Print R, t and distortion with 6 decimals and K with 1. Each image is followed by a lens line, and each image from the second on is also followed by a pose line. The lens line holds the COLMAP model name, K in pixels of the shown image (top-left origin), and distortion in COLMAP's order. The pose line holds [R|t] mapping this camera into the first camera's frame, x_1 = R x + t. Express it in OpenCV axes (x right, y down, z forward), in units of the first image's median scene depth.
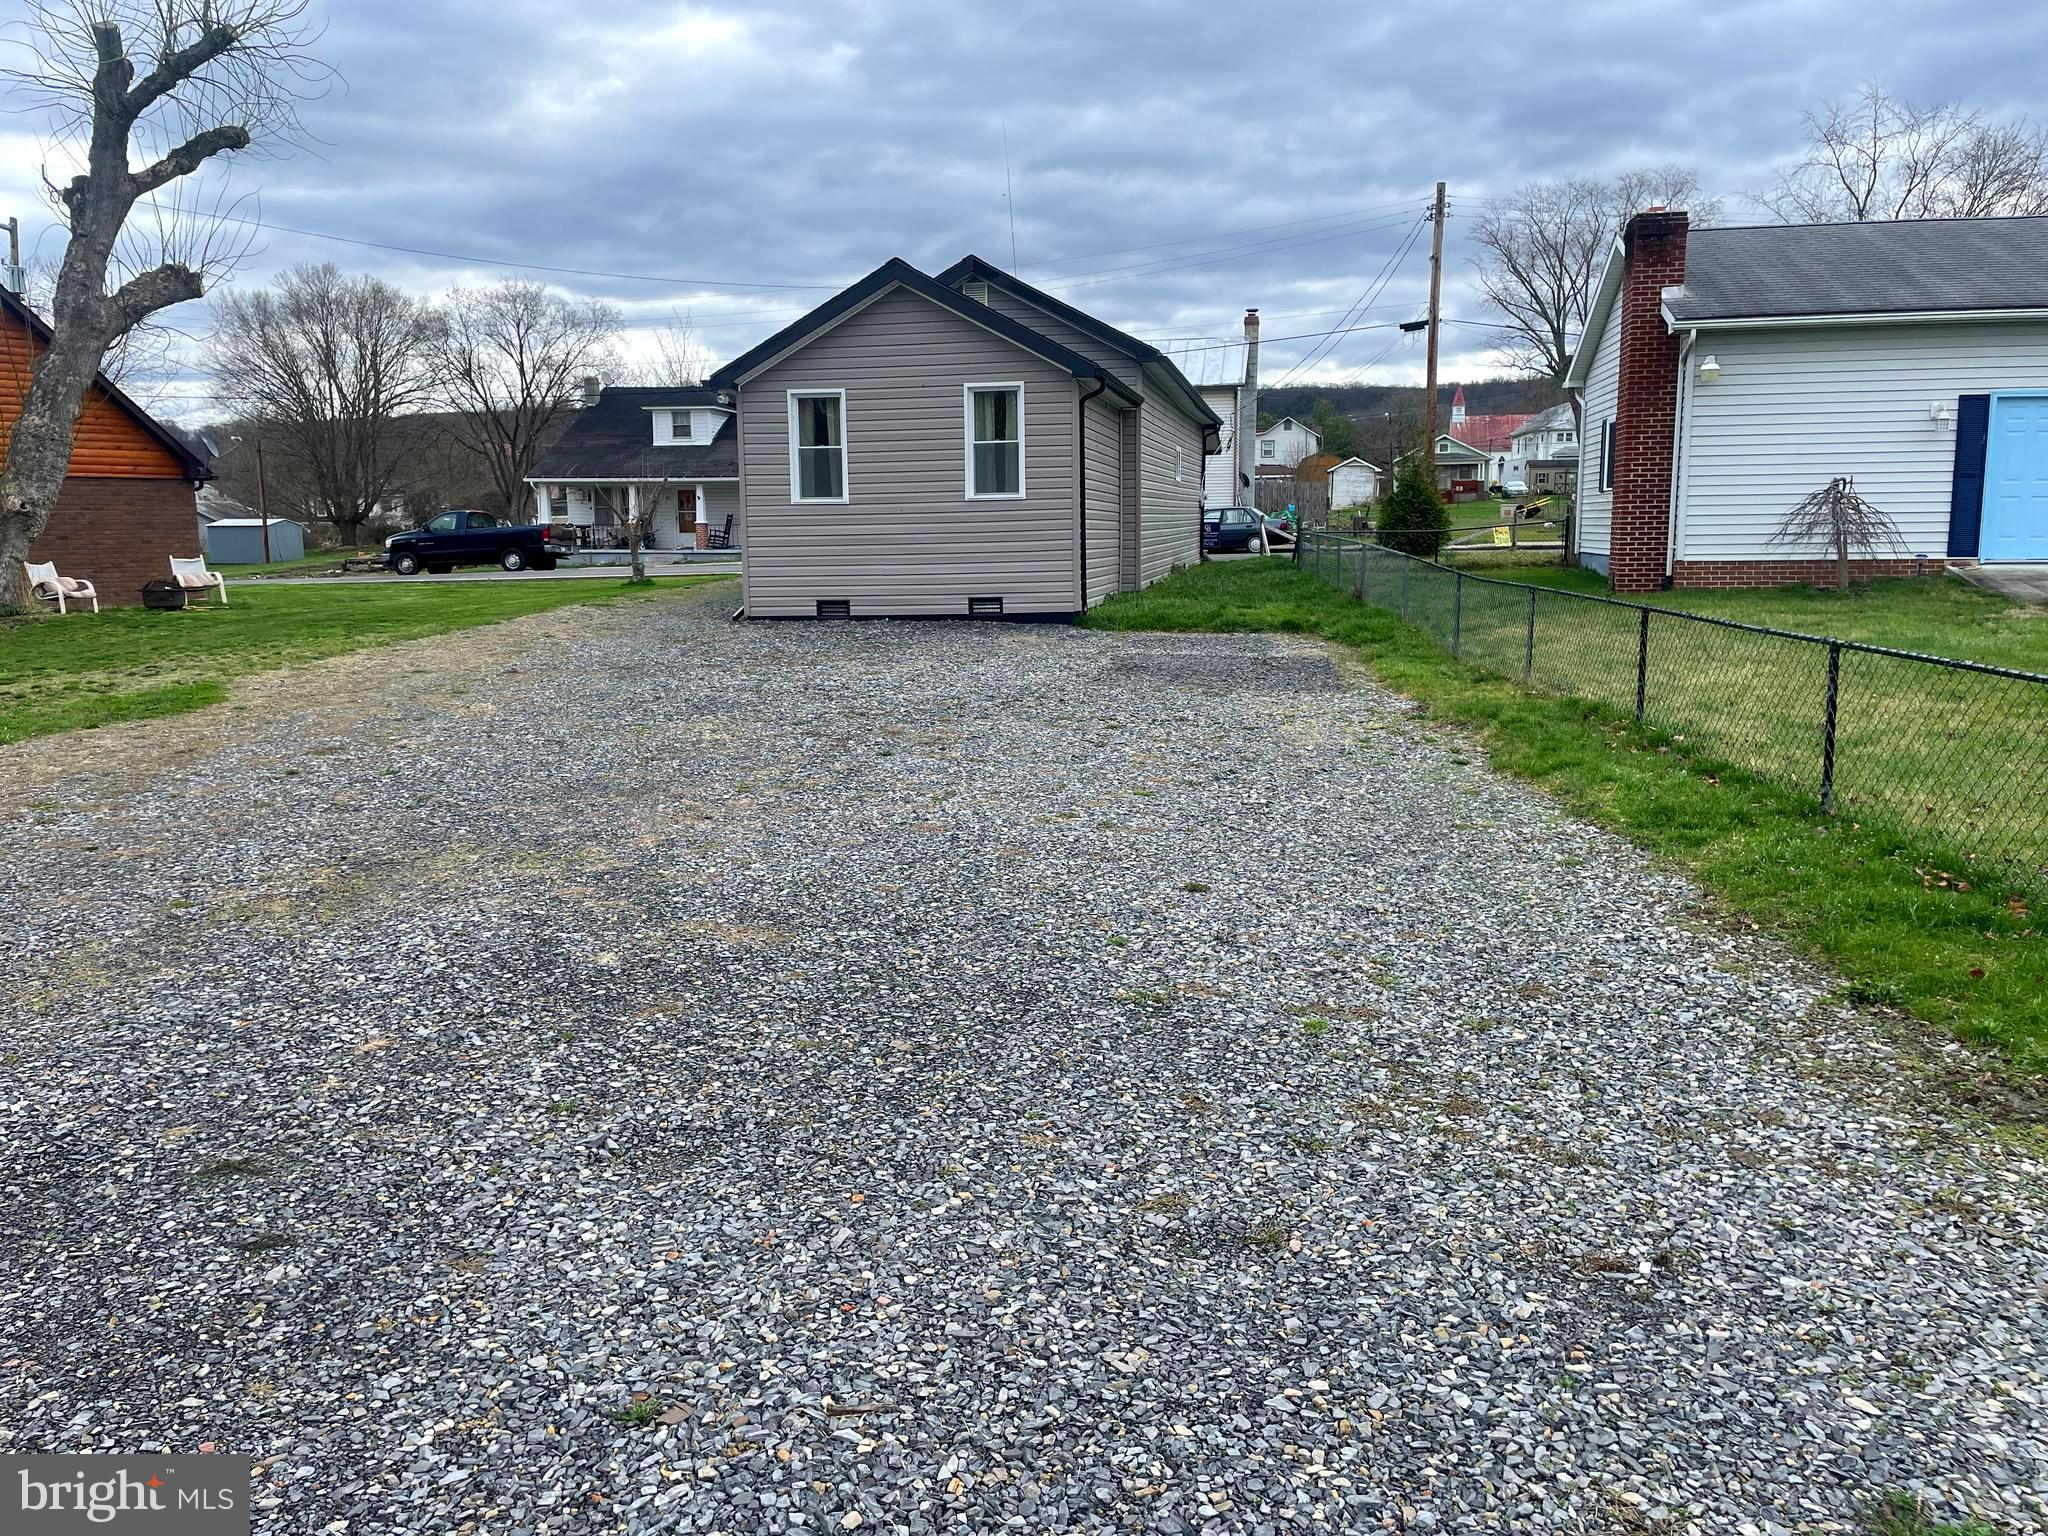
lens RADIAL K [[1562.2, 0, 1024.6], [0, 1562.2, 766.1], [0, 0, 1]] dist [-0.012914, -0.002329]
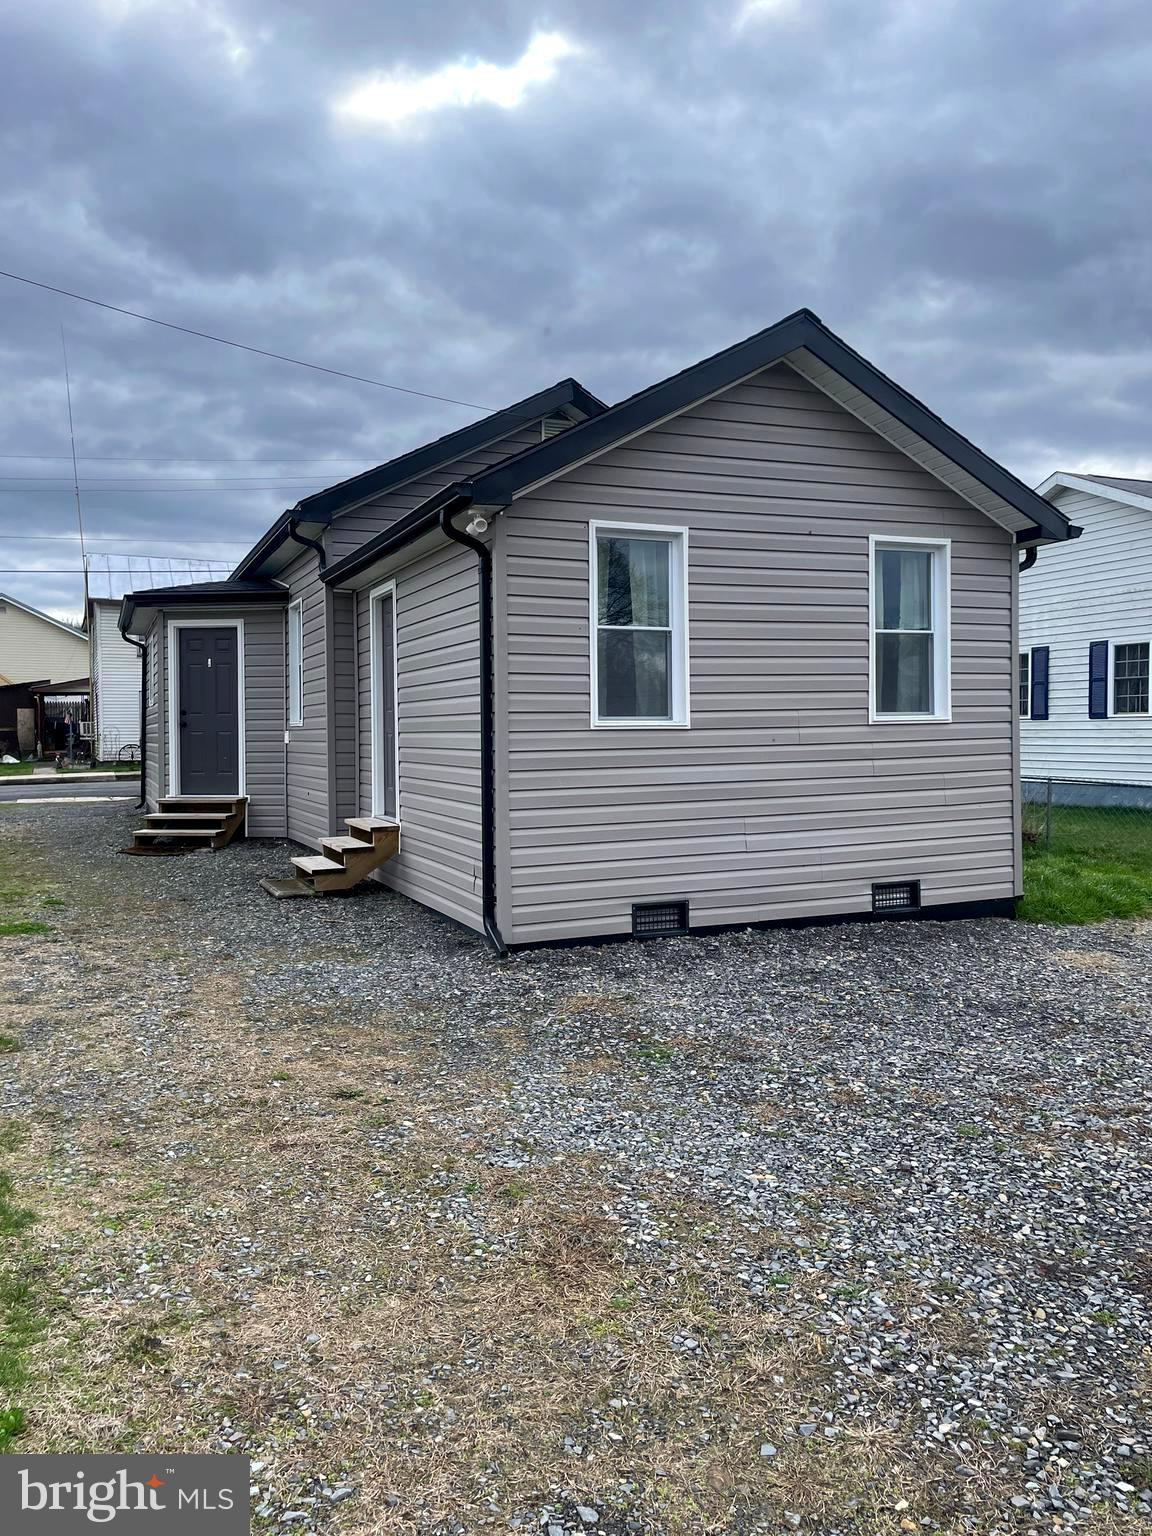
lens RADIAL K [[1171.6, 0, 575.6], [0, 1171.6, 768.1], [0, 0, 1]] dist [-0.012914, -0.002329]
pose [[0.844659, -0.014949, 0.535095, -0.372787], [0.084383, 0.990831, -0.105519, -0.113874], [-0.528611, 0.134281, 0.838176, 0.675042]]
